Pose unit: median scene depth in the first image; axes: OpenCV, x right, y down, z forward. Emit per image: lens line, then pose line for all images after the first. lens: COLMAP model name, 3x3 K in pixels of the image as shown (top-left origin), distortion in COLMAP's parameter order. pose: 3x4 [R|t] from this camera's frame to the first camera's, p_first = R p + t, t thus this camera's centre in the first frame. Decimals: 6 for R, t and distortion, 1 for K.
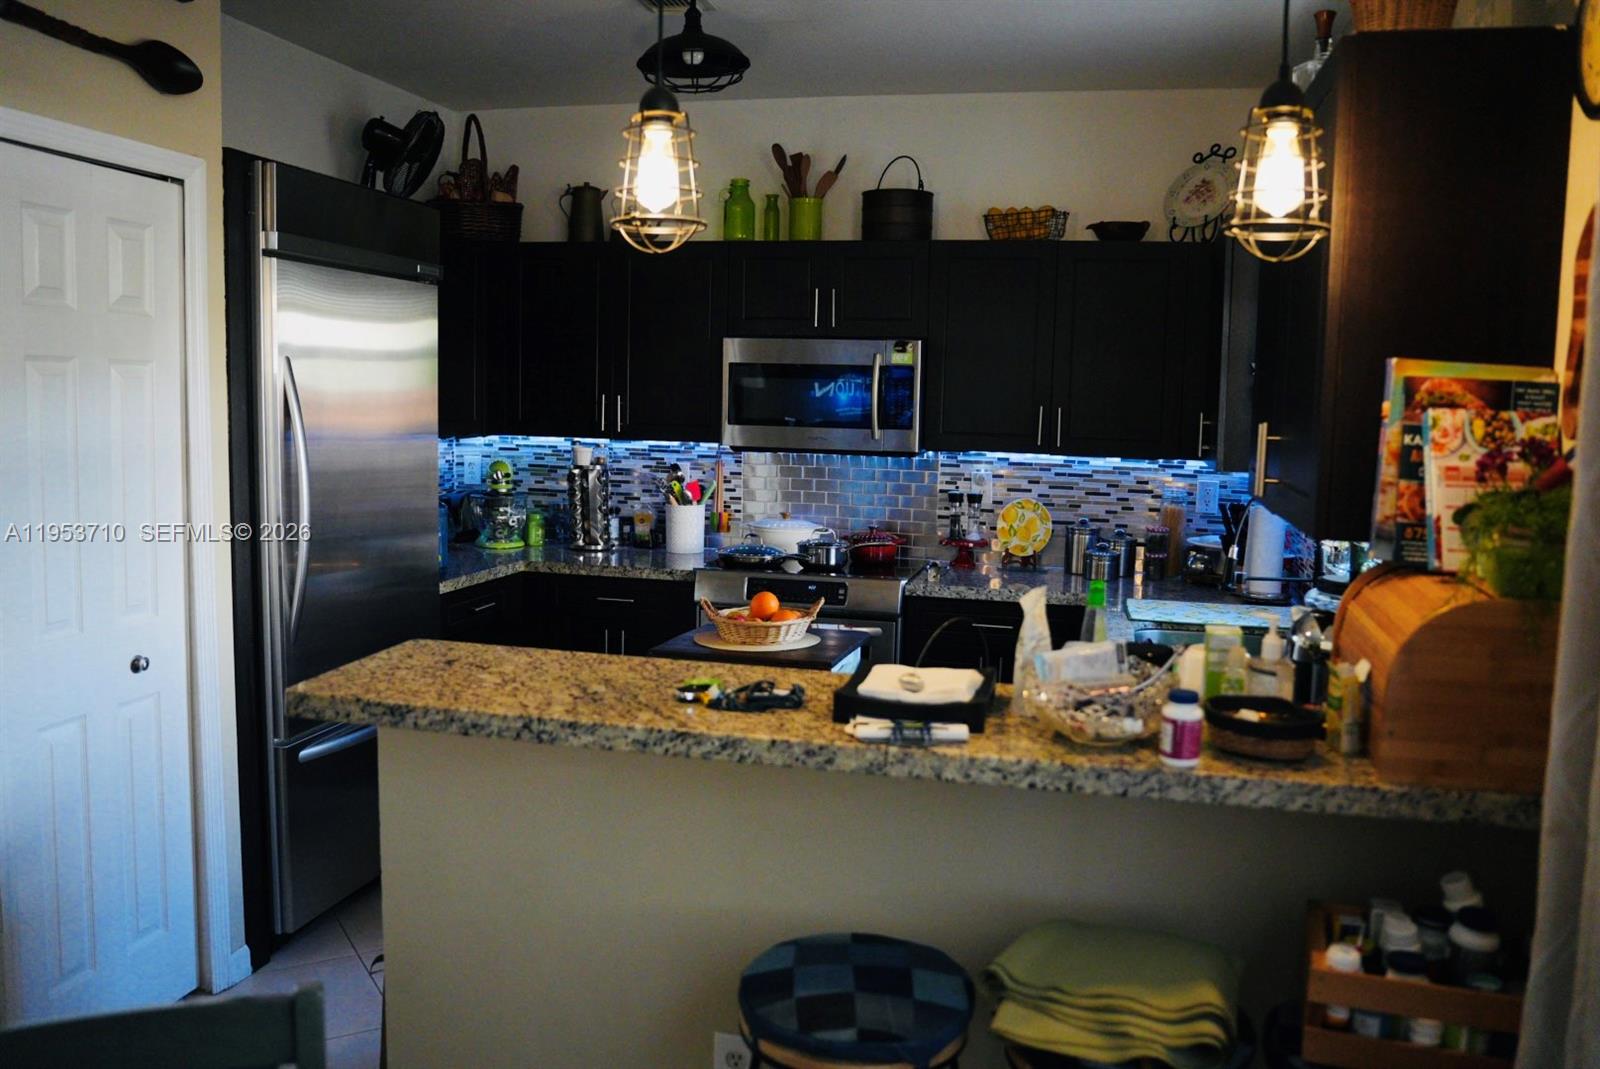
lens RADIAL K [[1258.4, 0, 800.0], [0, 1258.4, 534.5], [0, 0, 1]] dist [0.001643, 0.002248]
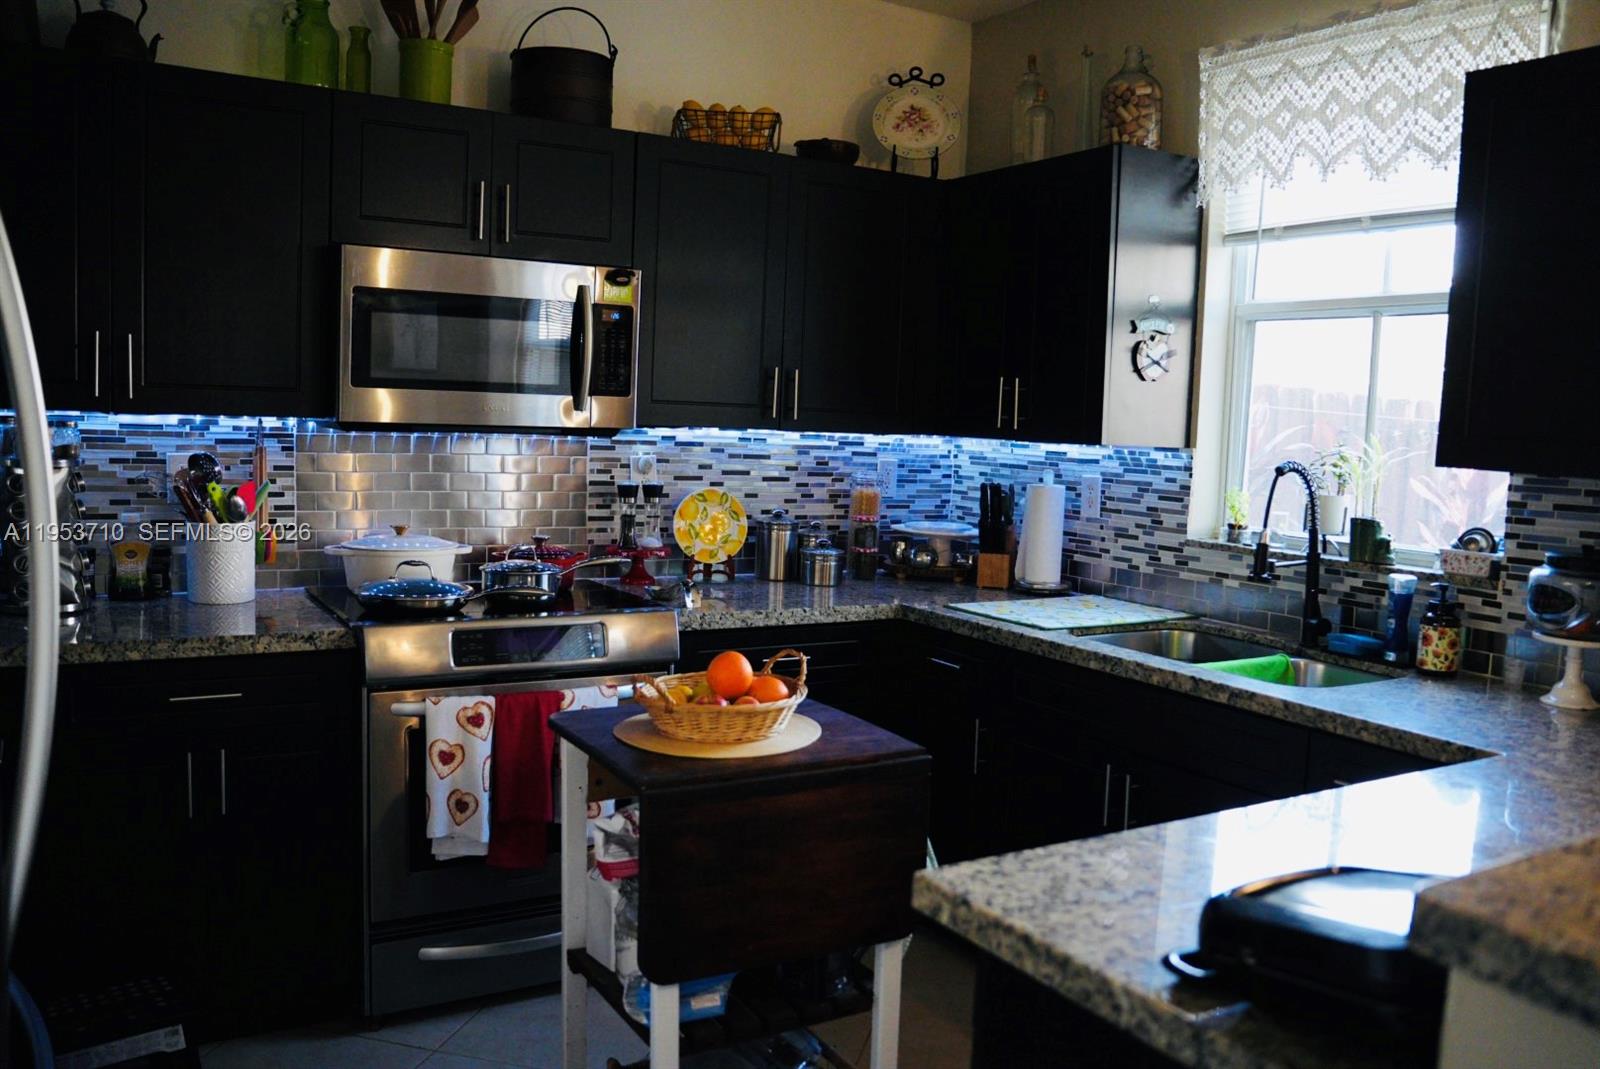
lens RADIAL K [[1324.2, 0, 800.0], [0, 1324.2, 534.5], [0, 0, 1]] dist [-0.028439, 0.001098]
pose [[0.724304, -0.063305, 0.686568, -0.338965], [0.056673, 0.997873, 0.032221, -0.023485], [-0.687147, 0.015572, 0.726351, 0.376707]]
